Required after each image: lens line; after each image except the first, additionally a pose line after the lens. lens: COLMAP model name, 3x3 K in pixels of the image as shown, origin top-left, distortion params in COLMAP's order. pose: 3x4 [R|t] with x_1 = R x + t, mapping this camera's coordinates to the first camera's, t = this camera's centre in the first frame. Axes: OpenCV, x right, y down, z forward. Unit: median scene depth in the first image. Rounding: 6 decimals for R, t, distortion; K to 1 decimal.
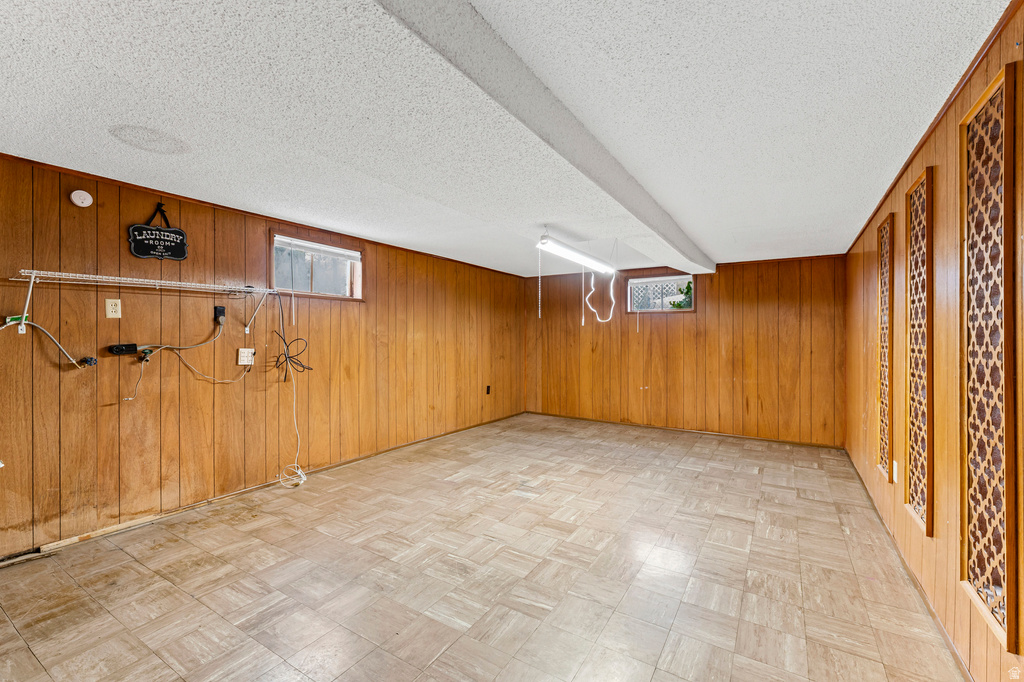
lens RADIAL K [[431.6, 0, 513.6], [0, 431.6, 340.7], [0, 0, 1]] dist [0.006556, 0.000103]
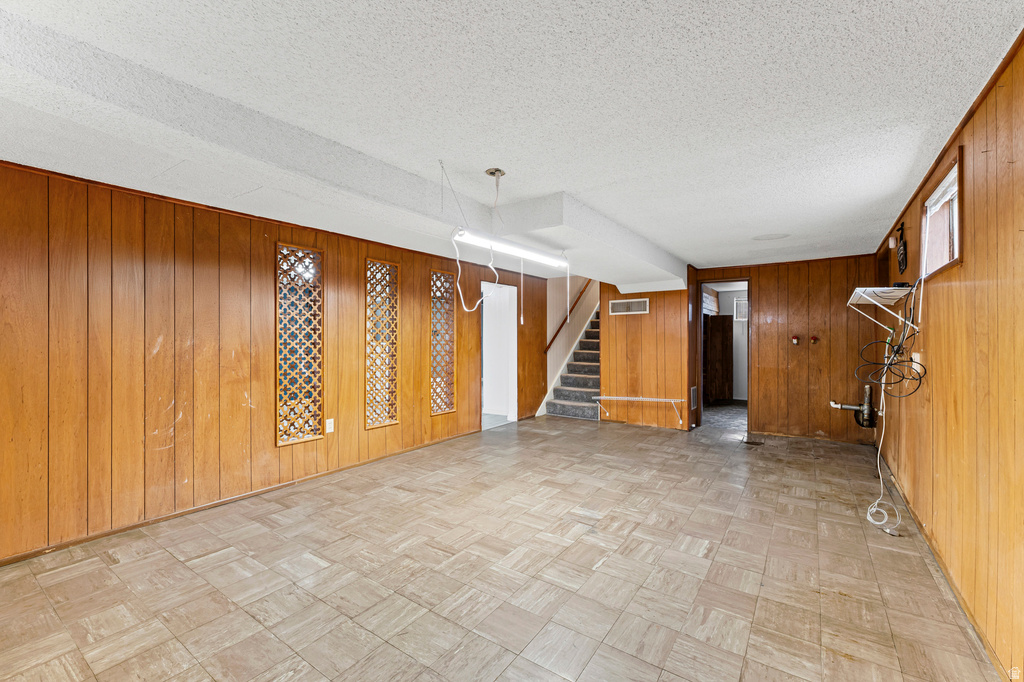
lens RADIAL K [[431.6, 0, 512.5], [0, 431.6, 338.6], [0, 0, 1]] dist [0.006556, 0.000103]
pose [[-0.998737, -0.007182, 0.049731, 0.140594], [-0.006894, 0.999959, 0.005949, -0.010491], [-0.049771, 0.005599, -0.998745, 1.939193]]
